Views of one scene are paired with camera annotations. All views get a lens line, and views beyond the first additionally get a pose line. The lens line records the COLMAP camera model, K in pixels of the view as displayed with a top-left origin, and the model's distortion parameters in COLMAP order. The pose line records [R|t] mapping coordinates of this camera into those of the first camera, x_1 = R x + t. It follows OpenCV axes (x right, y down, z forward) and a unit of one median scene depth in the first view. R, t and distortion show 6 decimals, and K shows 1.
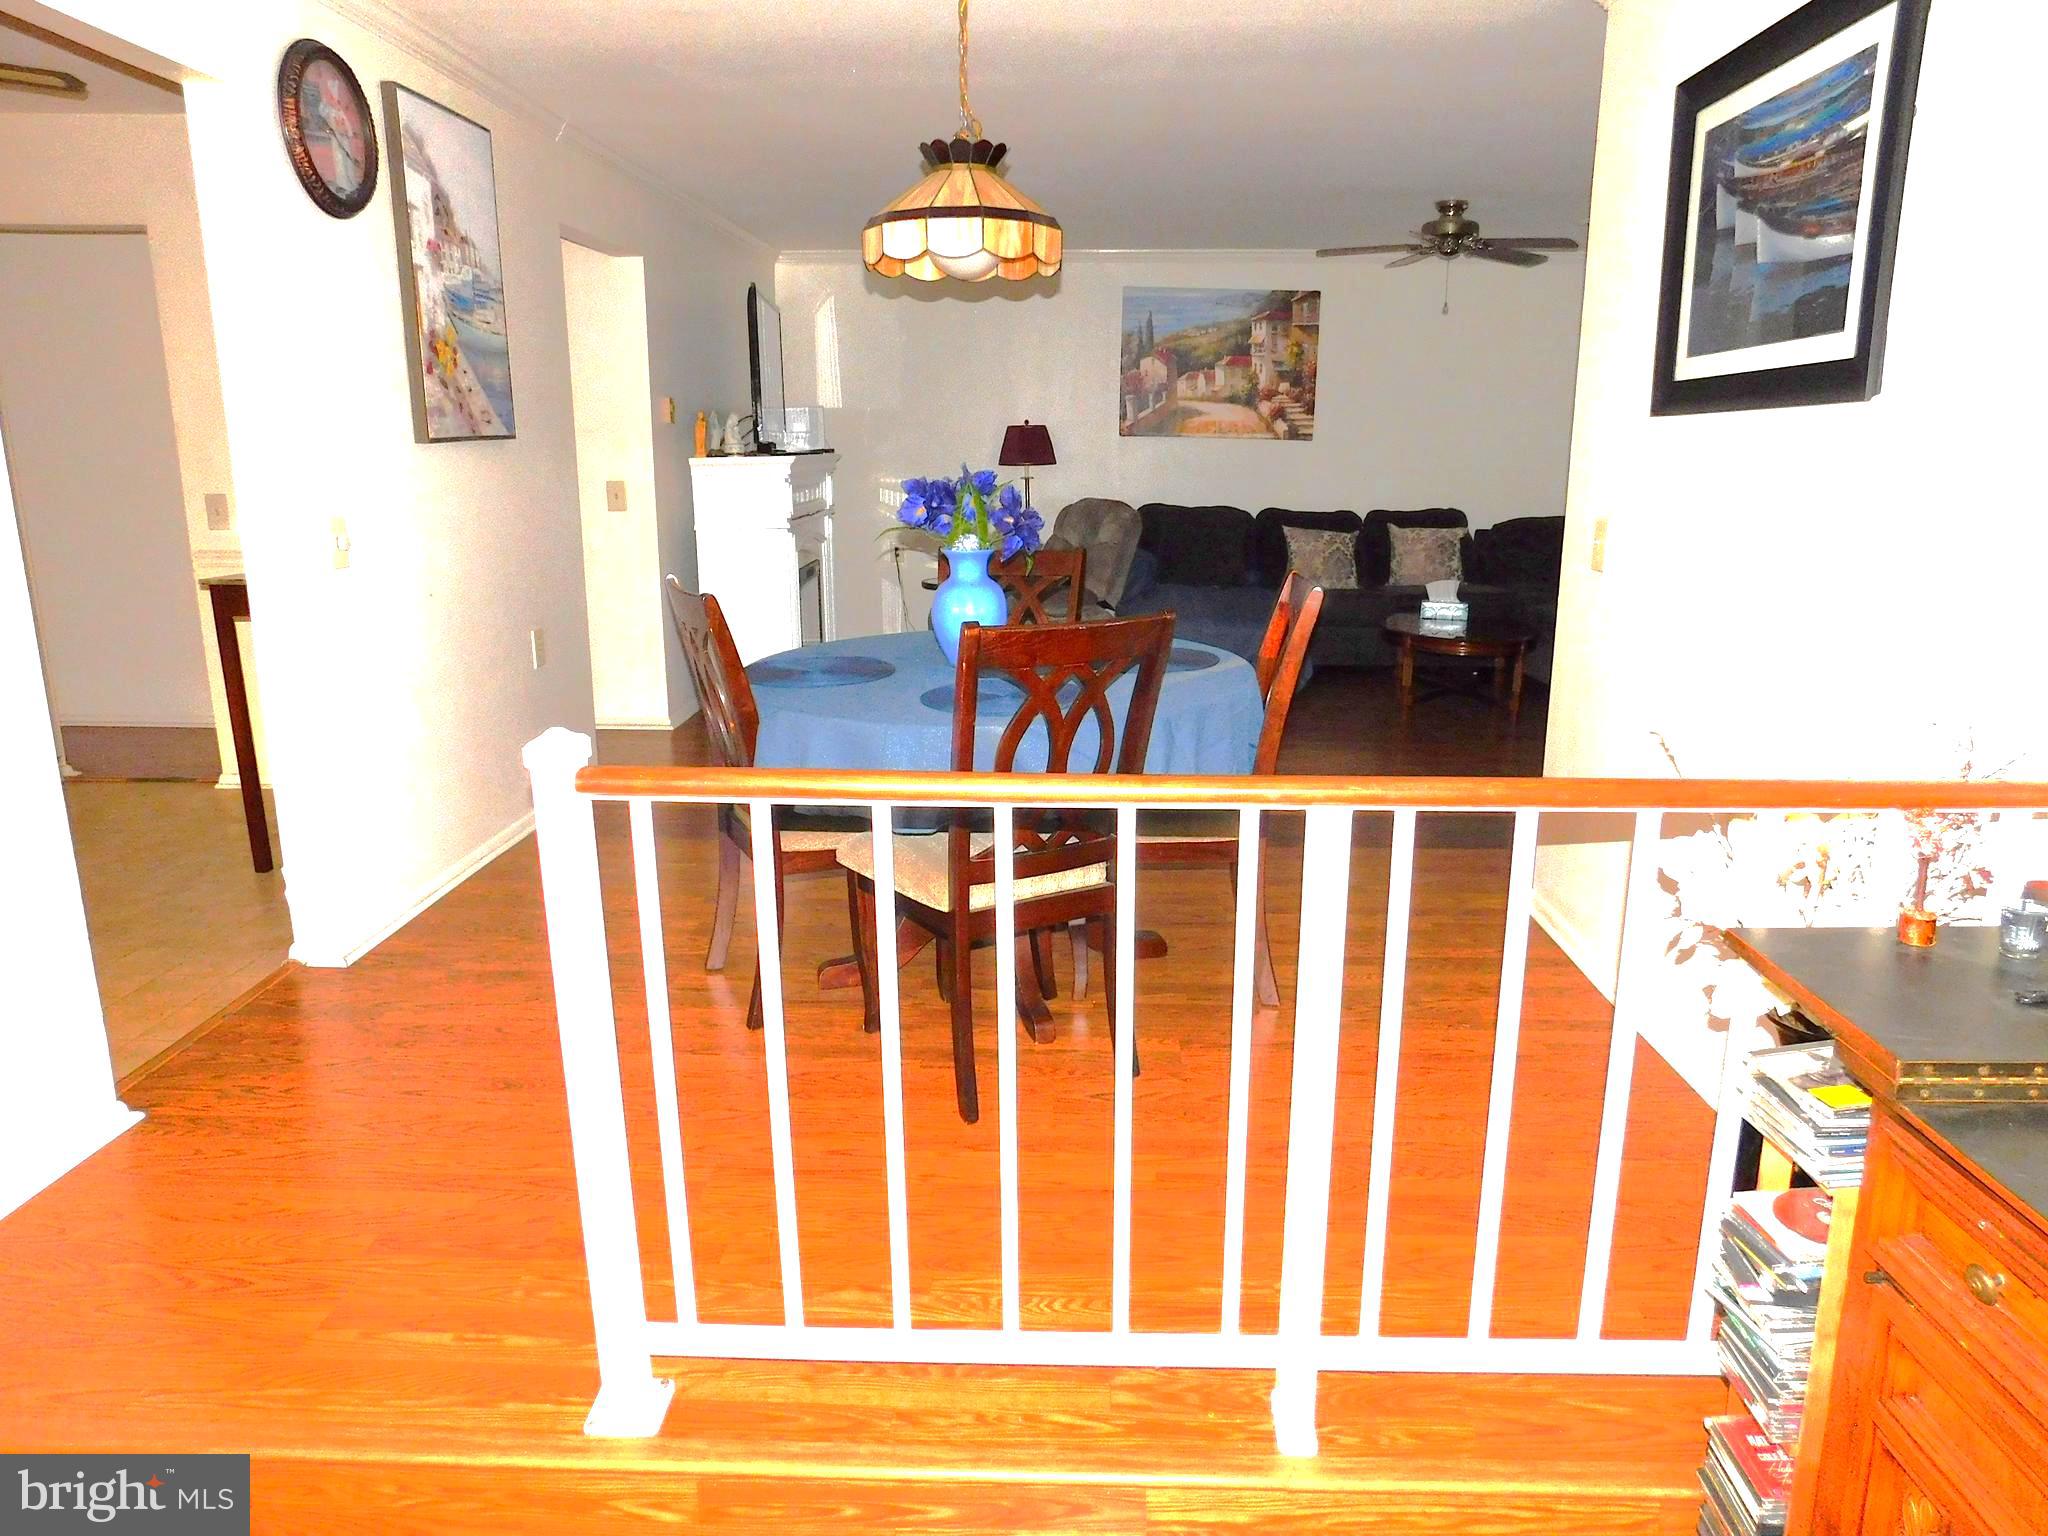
lens RADIAL K [[1347.8, 0, 1030.1], [0, 1347.8, 763.3], [0, 0, 1]] dist [-0.081309, 0.058335]
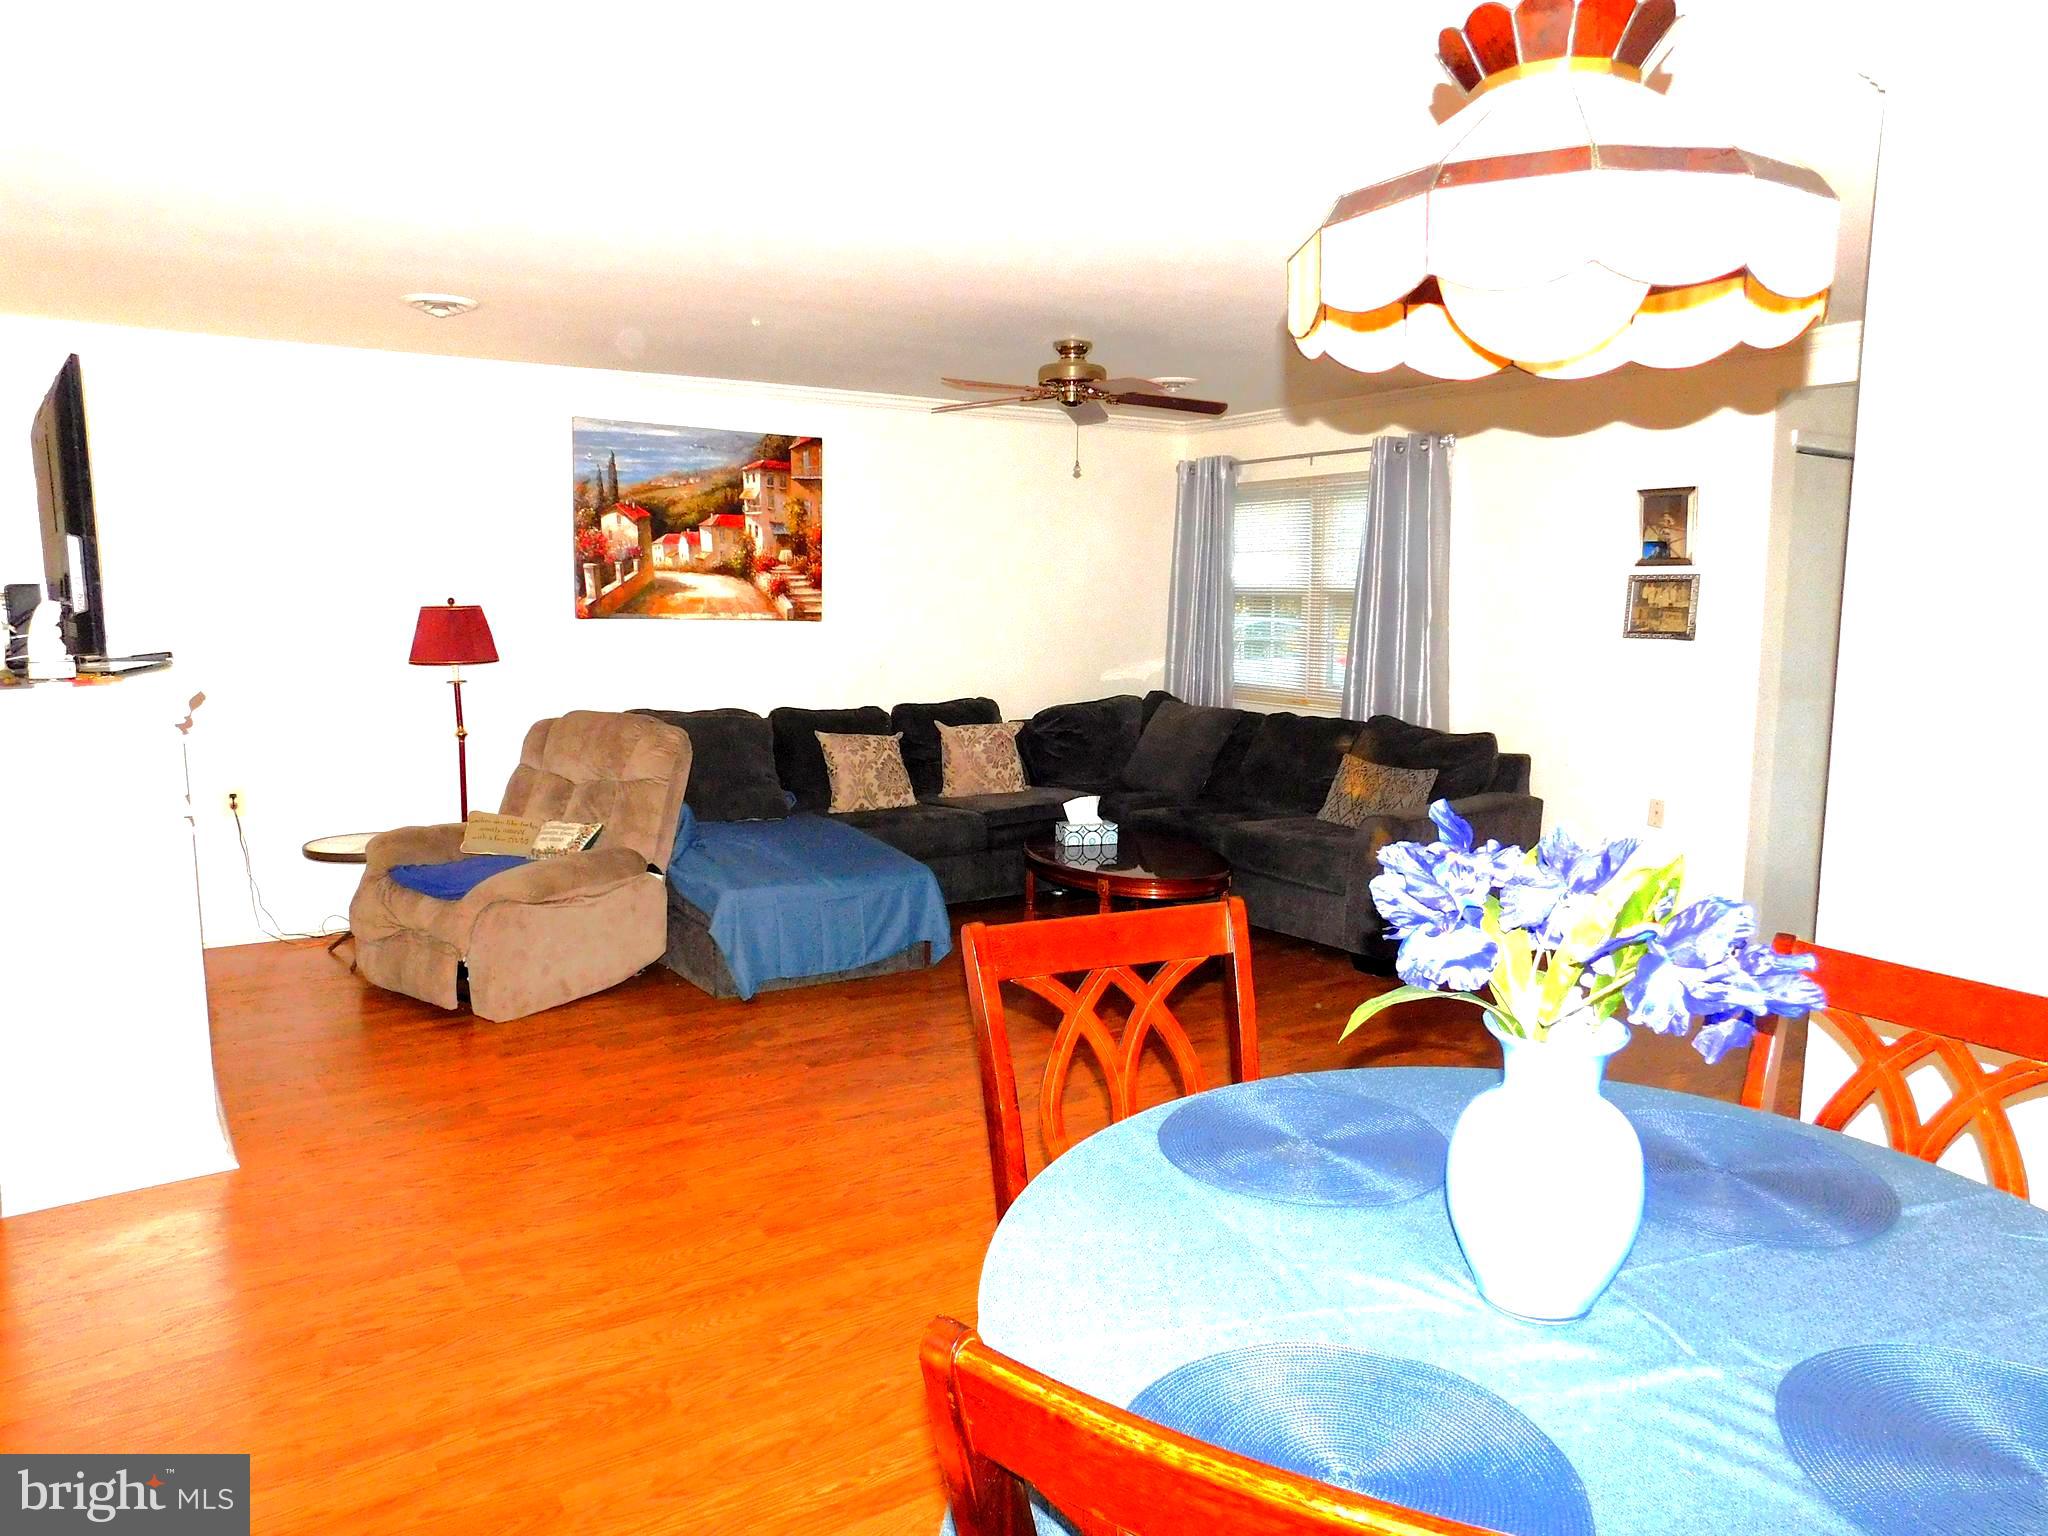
lens RADIAL K [[1347.8, 0, 1030.1], [0, 1347.8, 763.3], [0, 0, 1]] dist [-0.081309, 0.058335]
pose [[0.819408, -0.066392, 0.569353, -0.150971], [0.128026, 0.989376, -0.068884, -0.087295], [-0.558731, 0.129336, 0.819202, 0.288058]]
